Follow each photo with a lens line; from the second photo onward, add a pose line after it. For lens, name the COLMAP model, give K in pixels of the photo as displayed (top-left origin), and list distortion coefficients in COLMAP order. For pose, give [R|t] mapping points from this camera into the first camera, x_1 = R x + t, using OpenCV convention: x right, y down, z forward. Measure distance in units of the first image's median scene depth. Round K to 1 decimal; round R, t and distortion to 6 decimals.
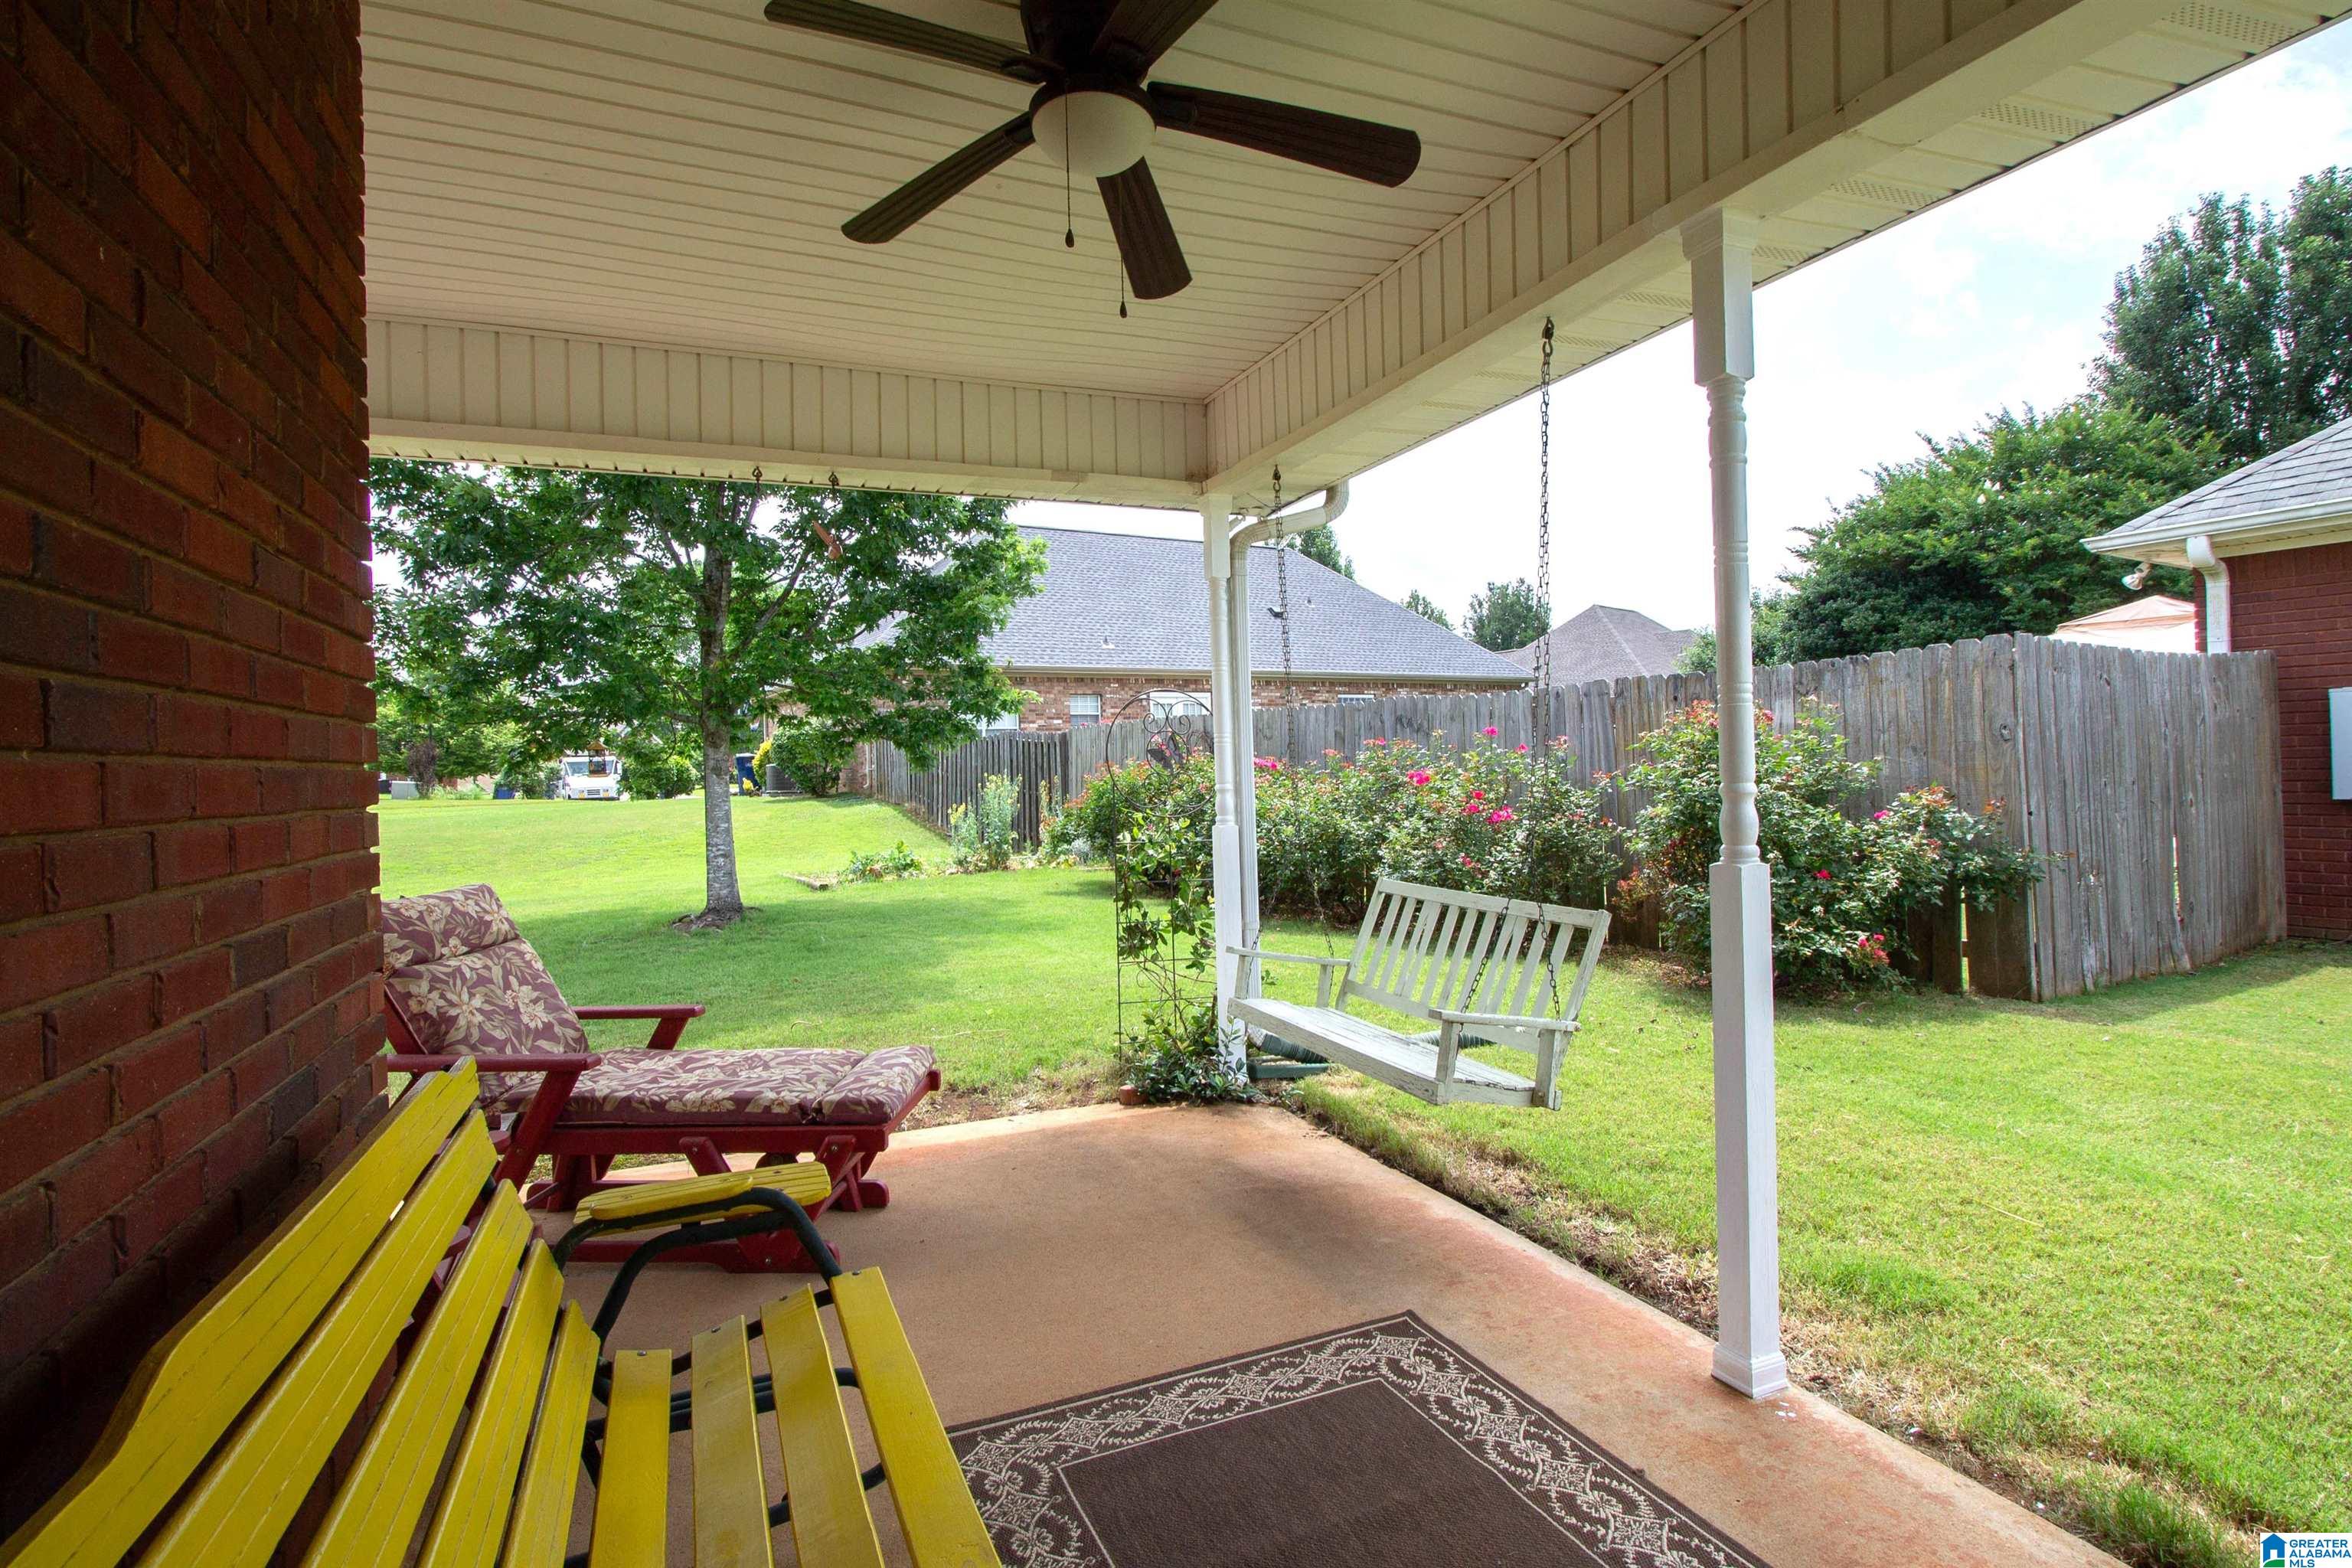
lens RADIAL K [[1181.4, 0, 1186.2], [0, 1181.4, 780.2], [0, 0, 1]] dist [-0.021082, -0.000115]
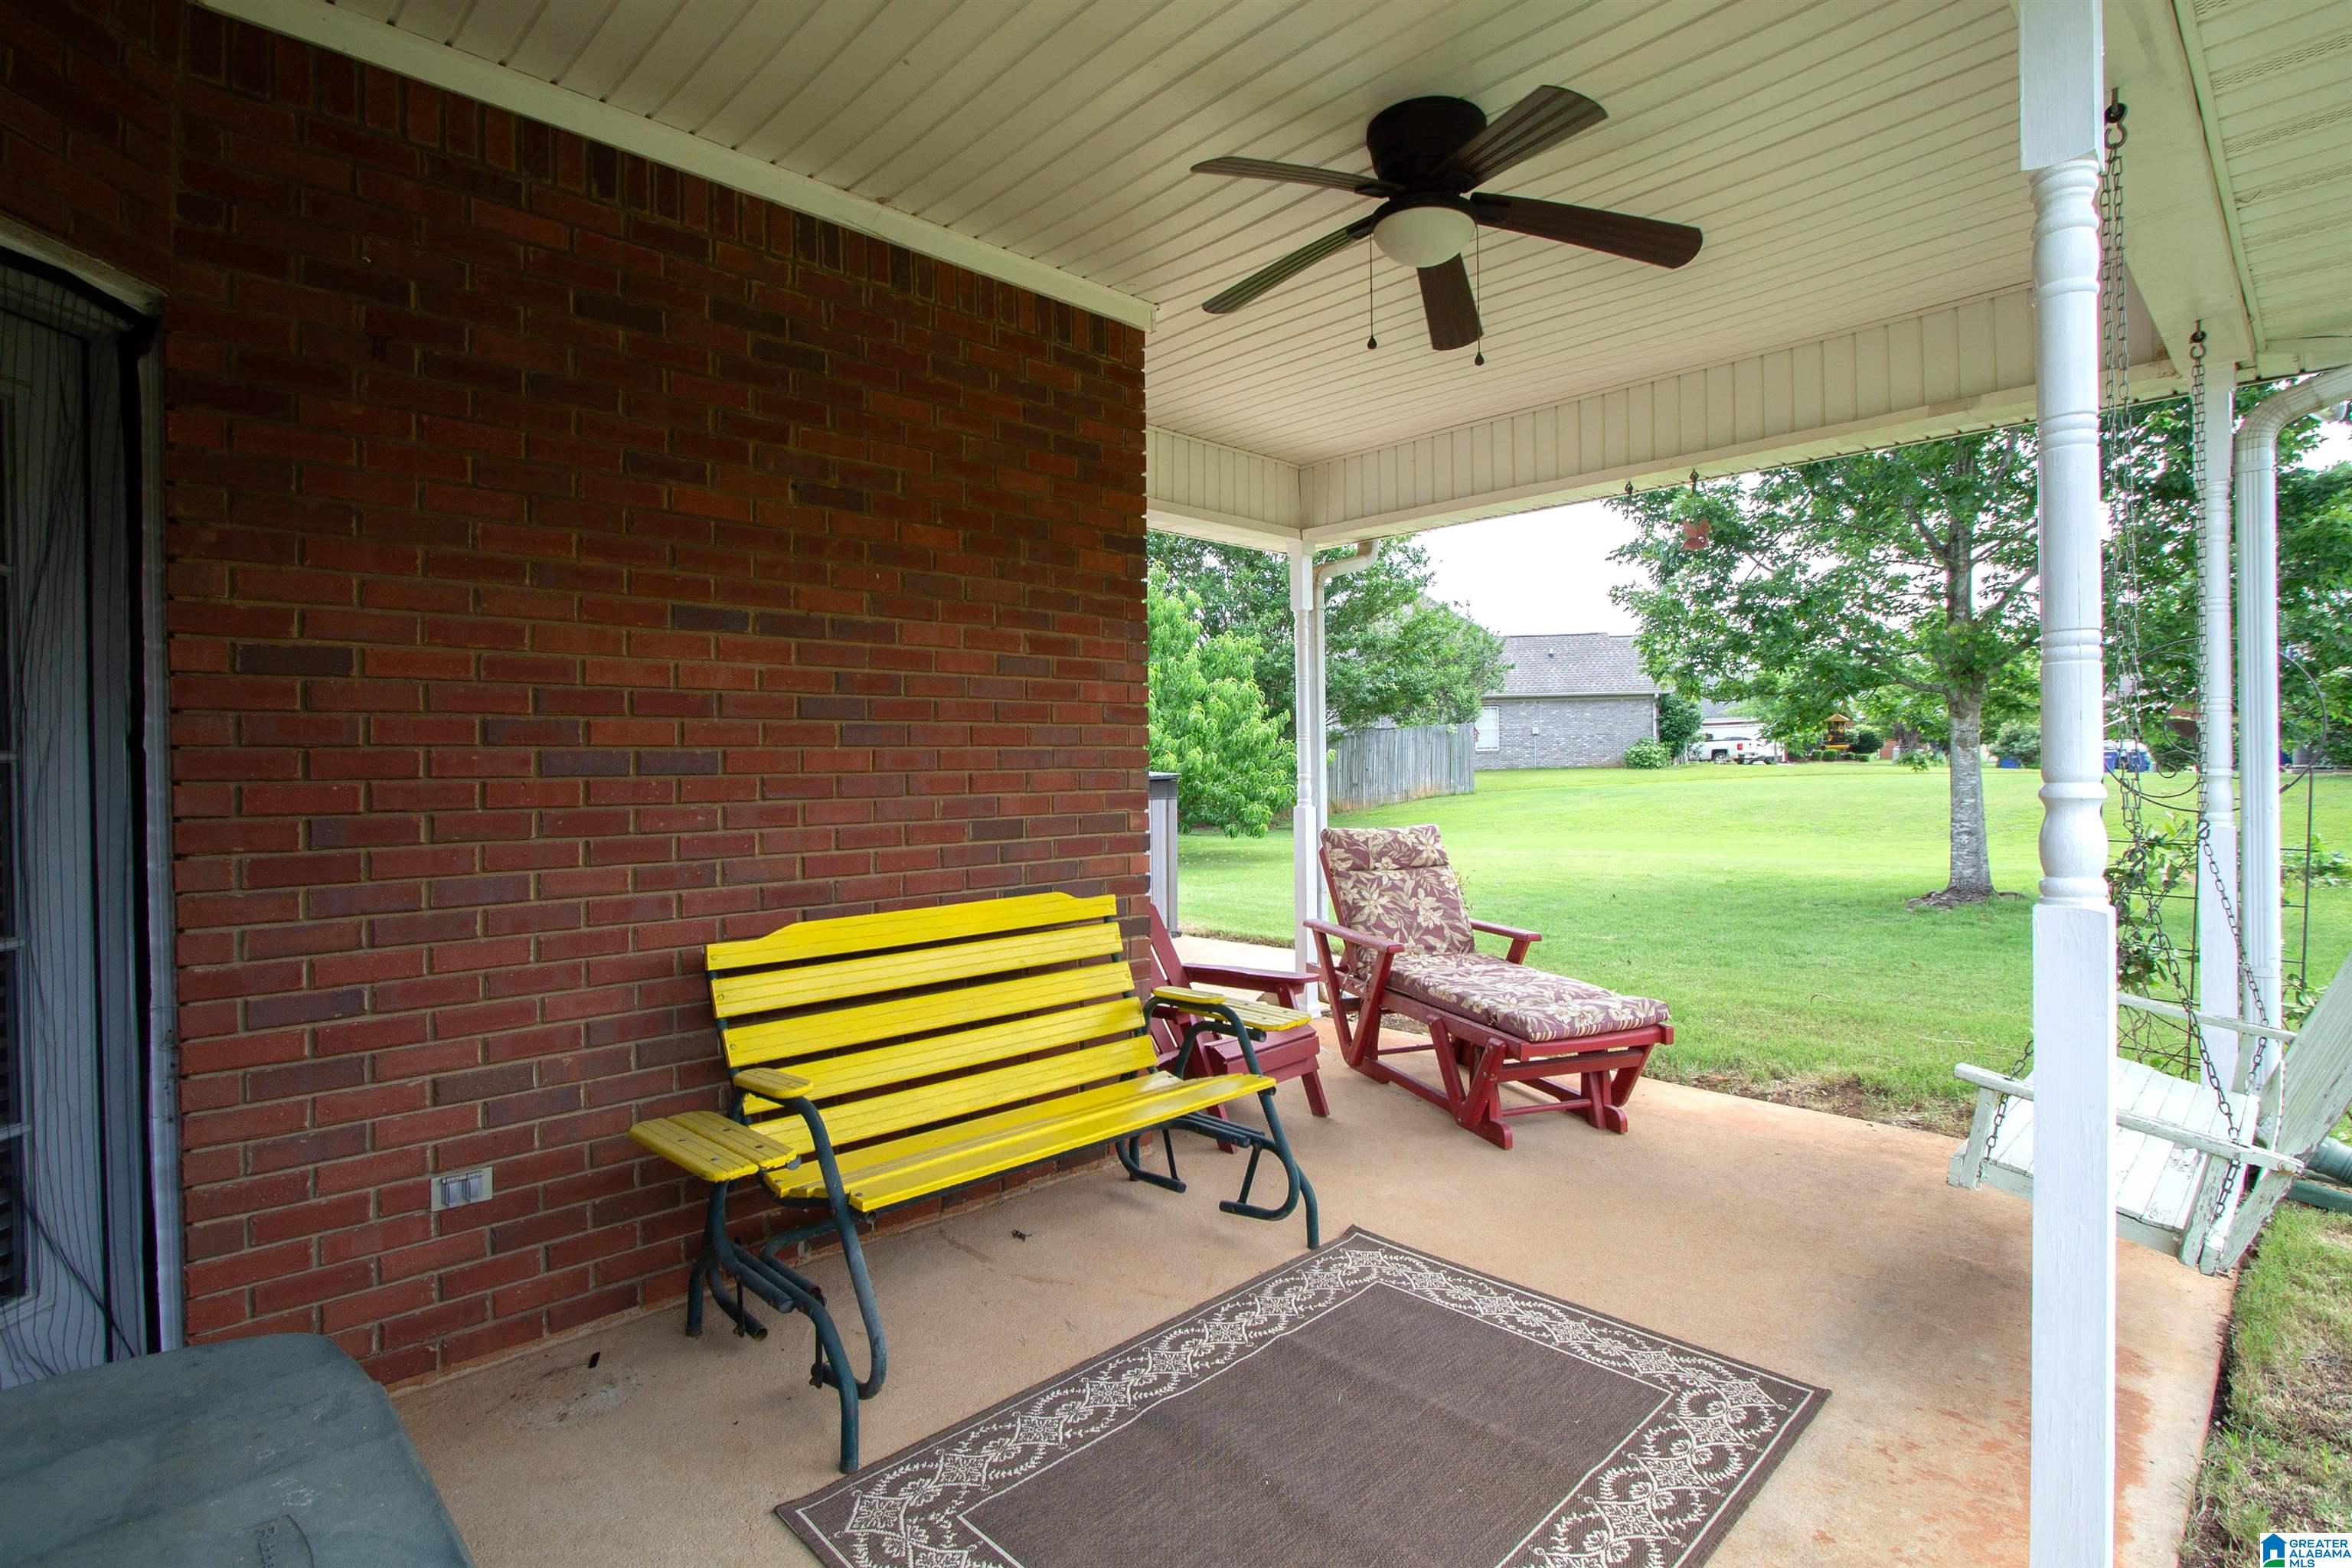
lens RADIAL K [[1134.4, 0, 1142.2], [0, 1134.4, 784.4], [0, 0, 1]] dist [-0.020657, 0.000099]
pose [[0.337346, 0.044377, -0.940334, 0.831562], [-0.009119, 0.998995, 0.043874, -0.027809], [0.941337, -0.006226, 0.337412, 0.268685]]
